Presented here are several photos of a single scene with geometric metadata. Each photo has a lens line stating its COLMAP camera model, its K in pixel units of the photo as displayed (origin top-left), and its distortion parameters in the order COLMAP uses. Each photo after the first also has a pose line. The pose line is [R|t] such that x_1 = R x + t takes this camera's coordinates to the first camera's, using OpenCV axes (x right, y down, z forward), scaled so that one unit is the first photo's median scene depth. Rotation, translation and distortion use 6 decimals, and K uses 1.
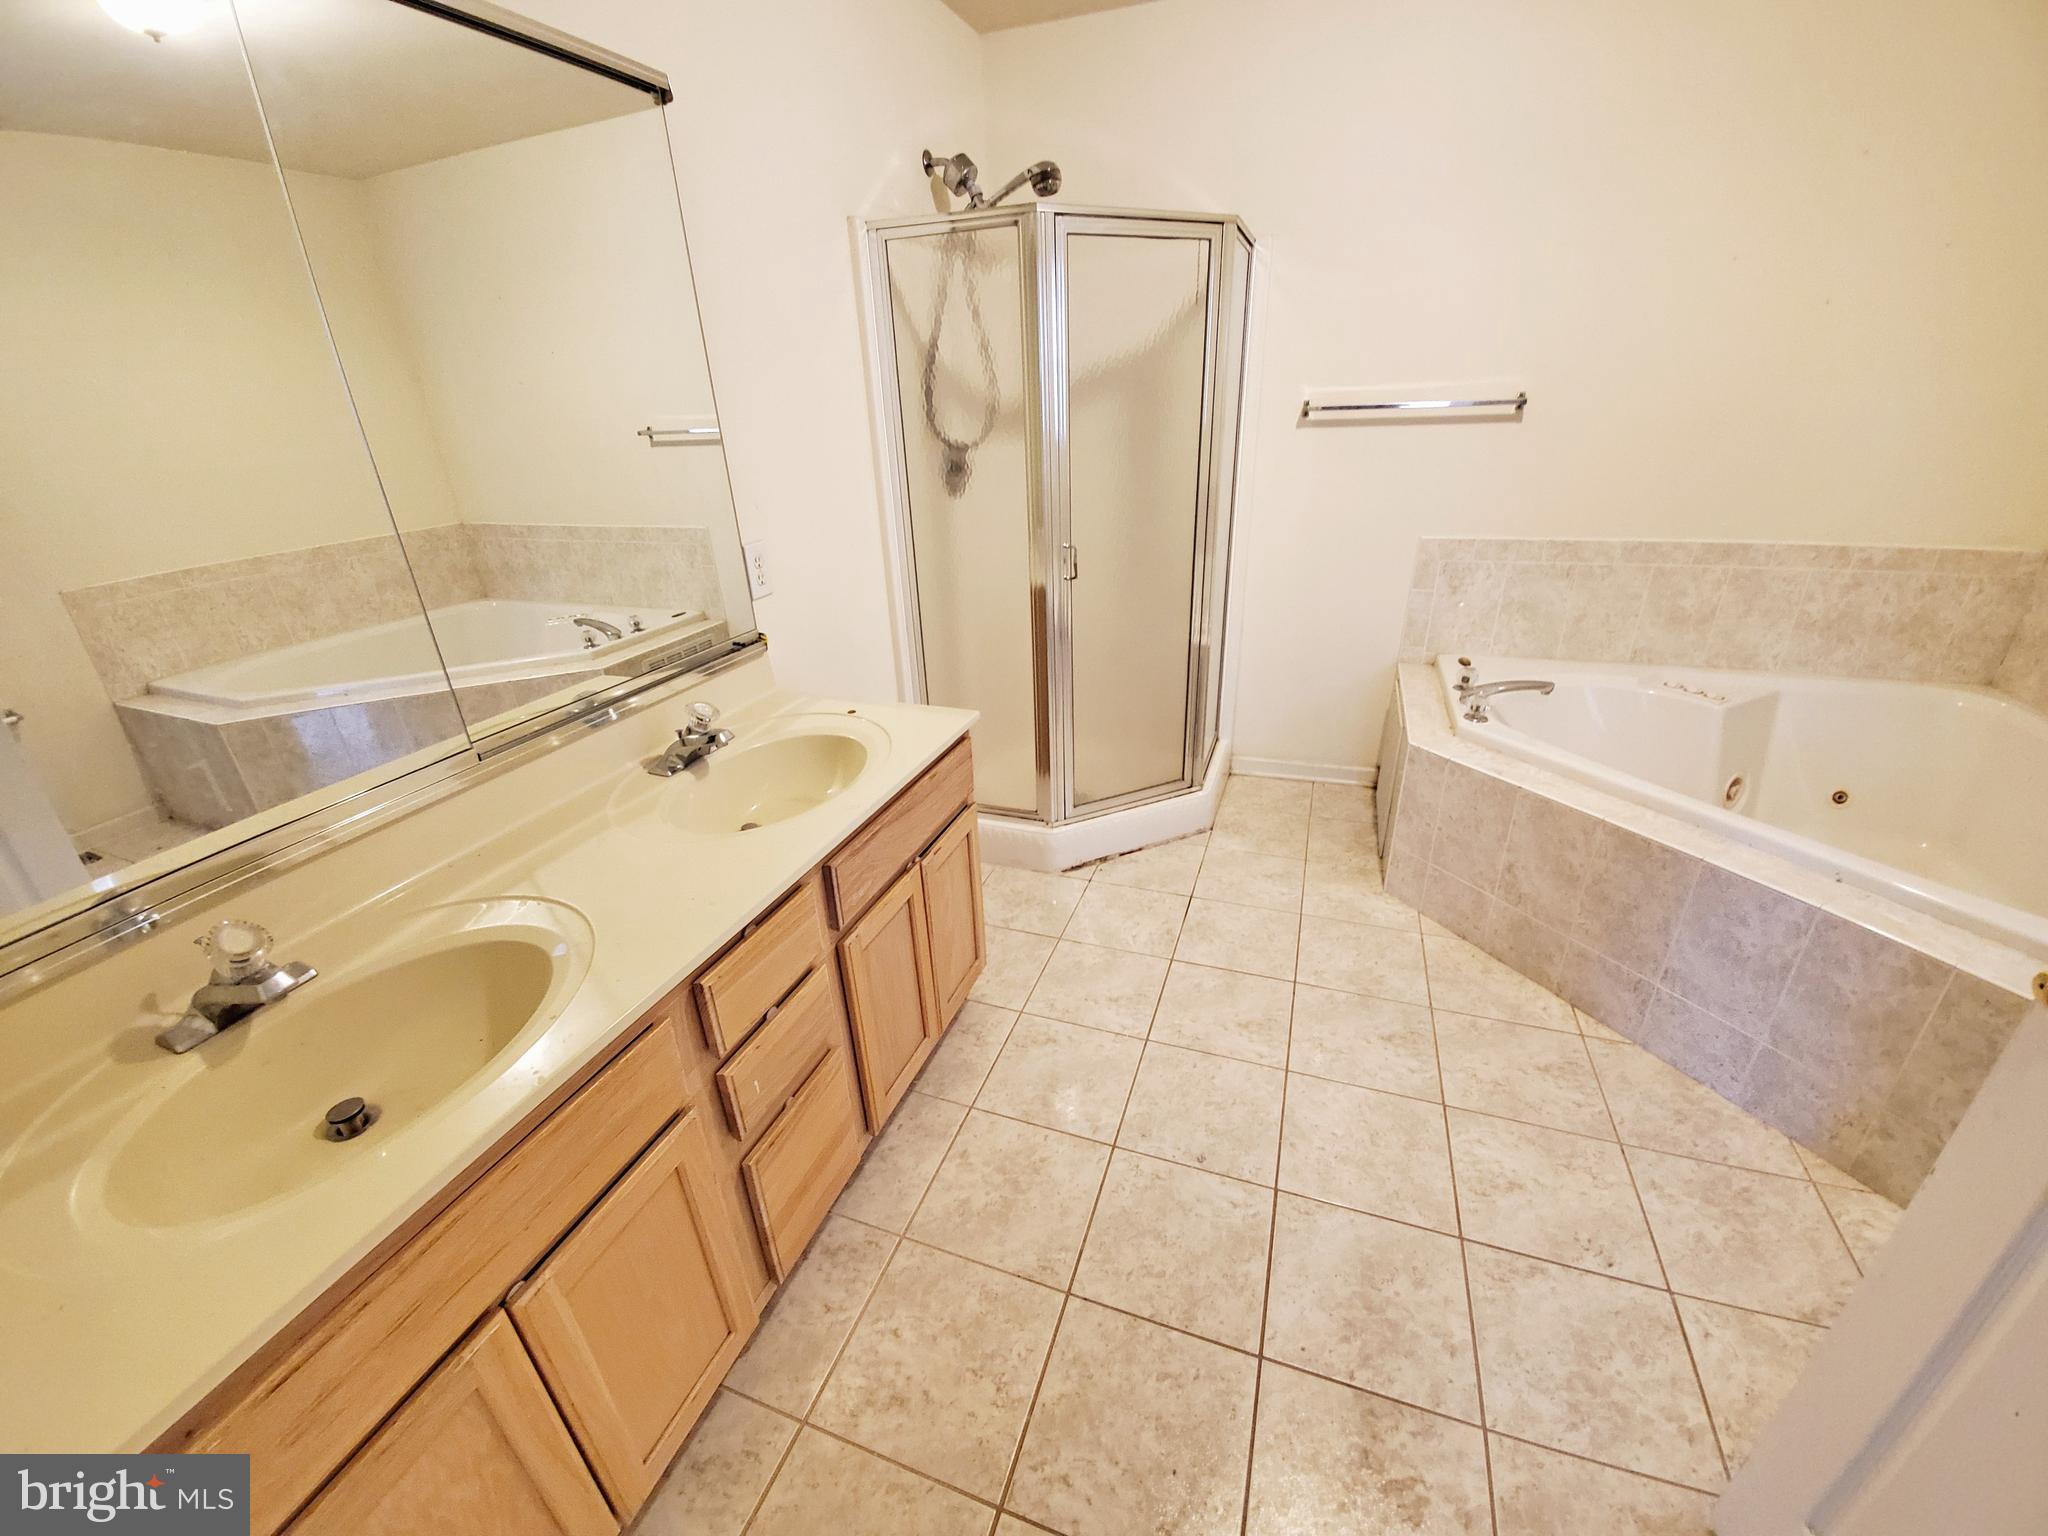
lens RADIAL K [[809.3, 0, 1023.4], [0, 809.3, 775.9], [0, 0, 1]] dist [-0.005989, -0.001938]
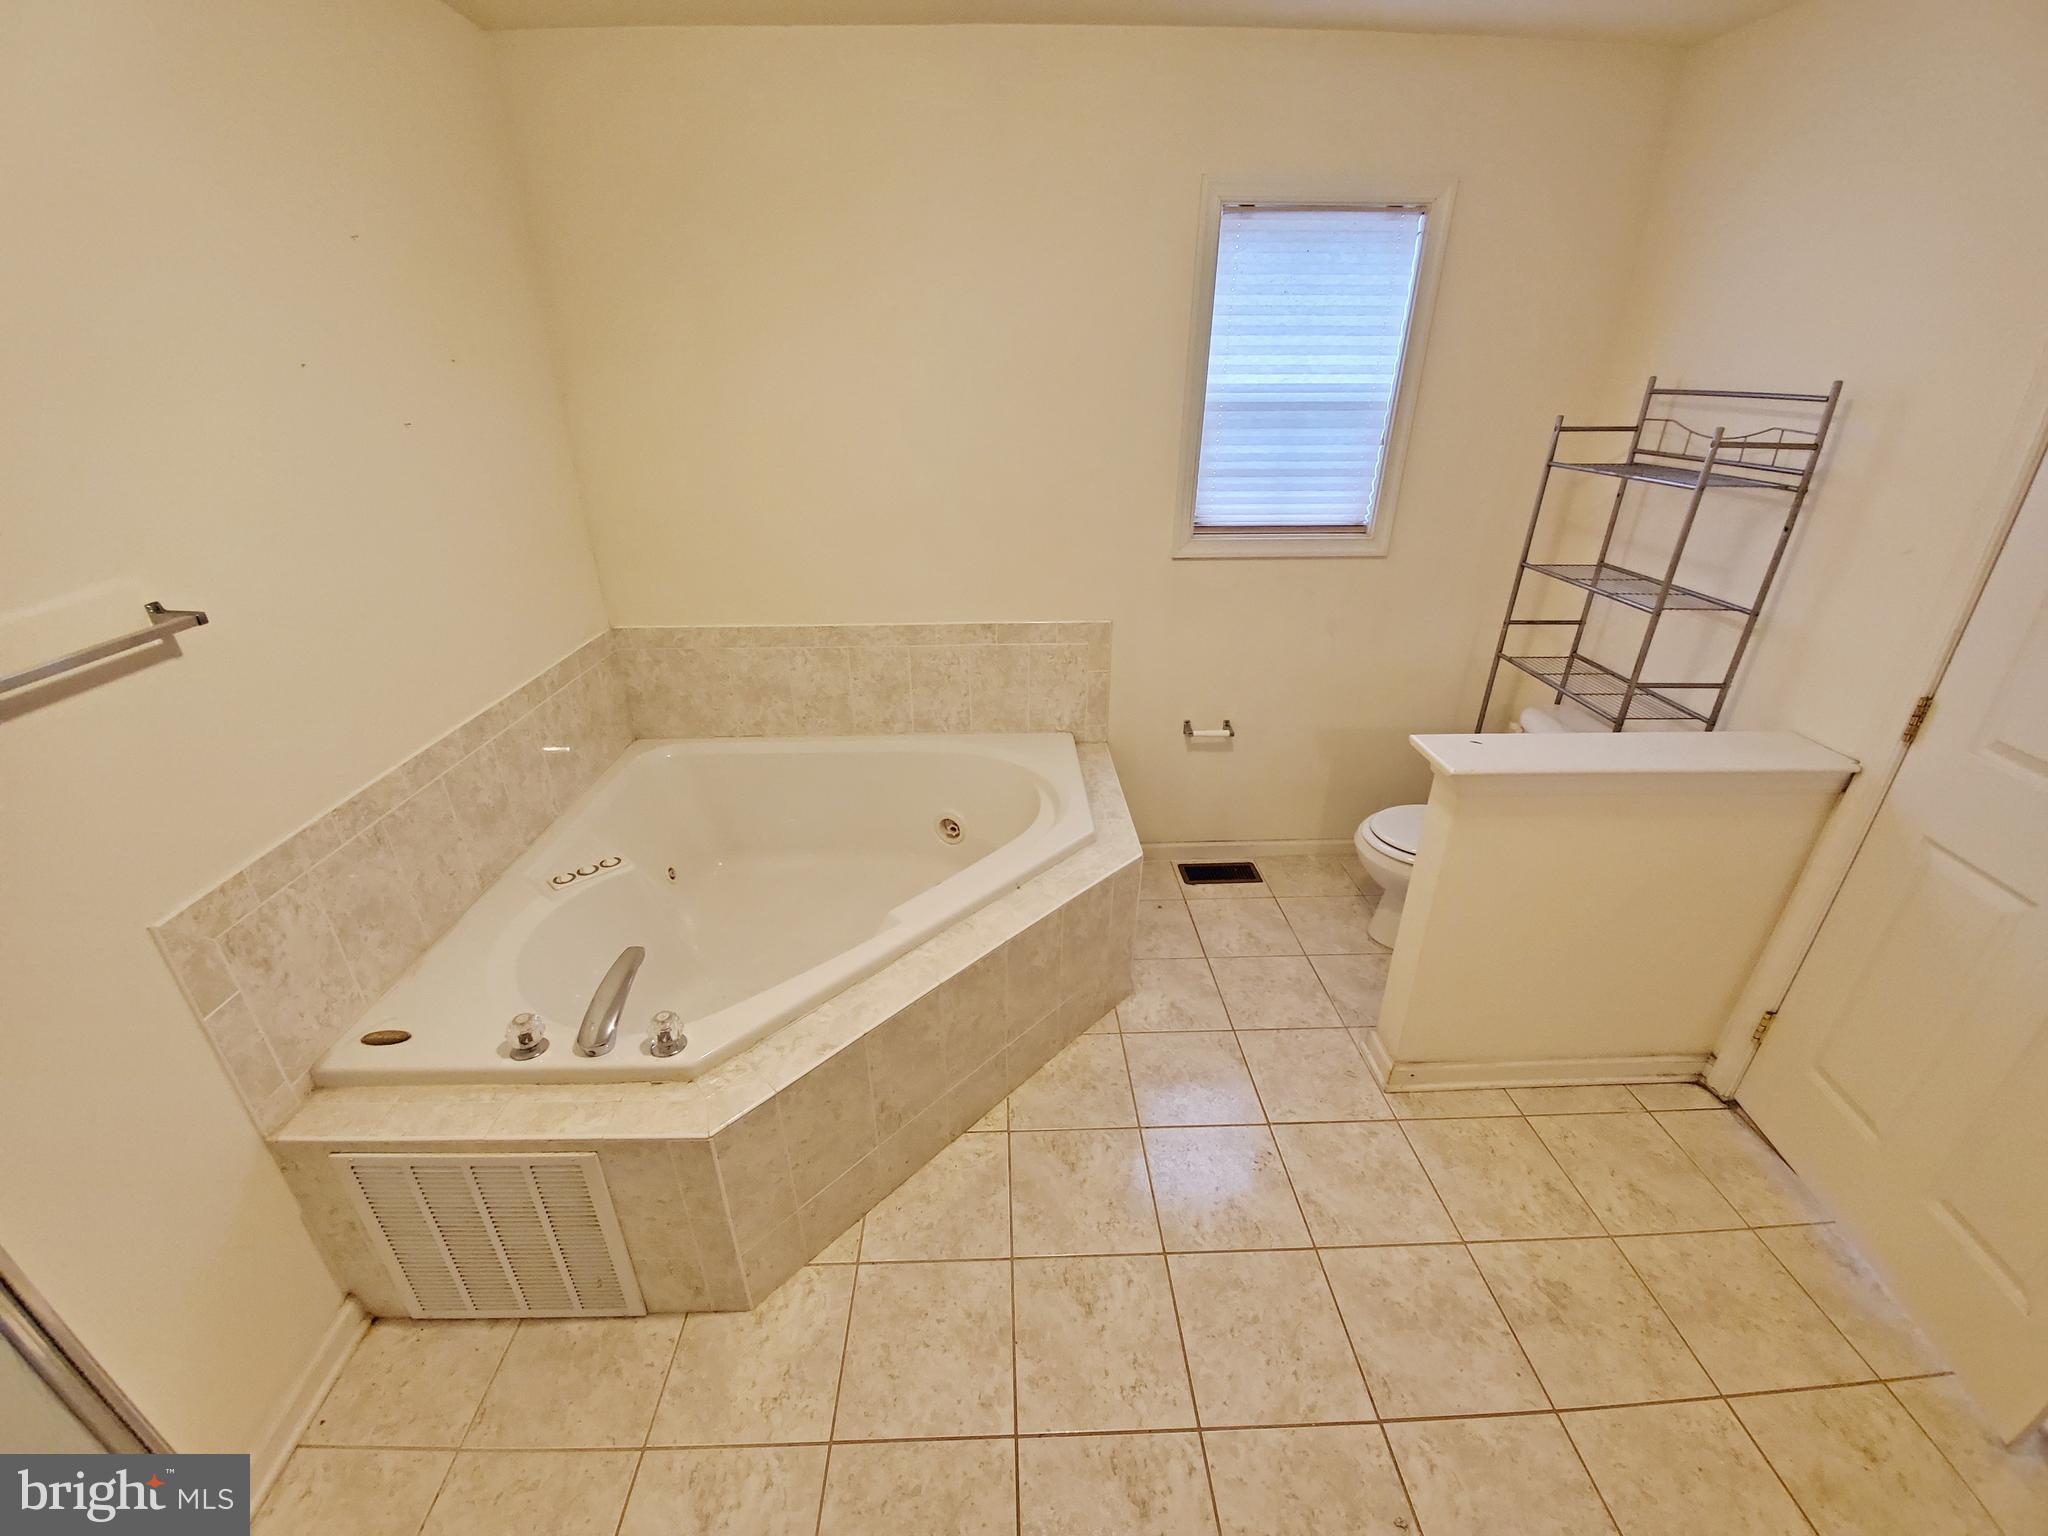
lens RADIAL K [[809.3, 0, 1020.6], [0, 809.3, 774.3], [0, 0, 1]] dist [-0.005989, -0.001938]
pose [[-0.369741, -0.363194, 0.855208, -0.029573], [0.408174, 0.763369, 0.500662, -0.402115], [-0.834677, 0.534189, -0.134002, 0.643611]]
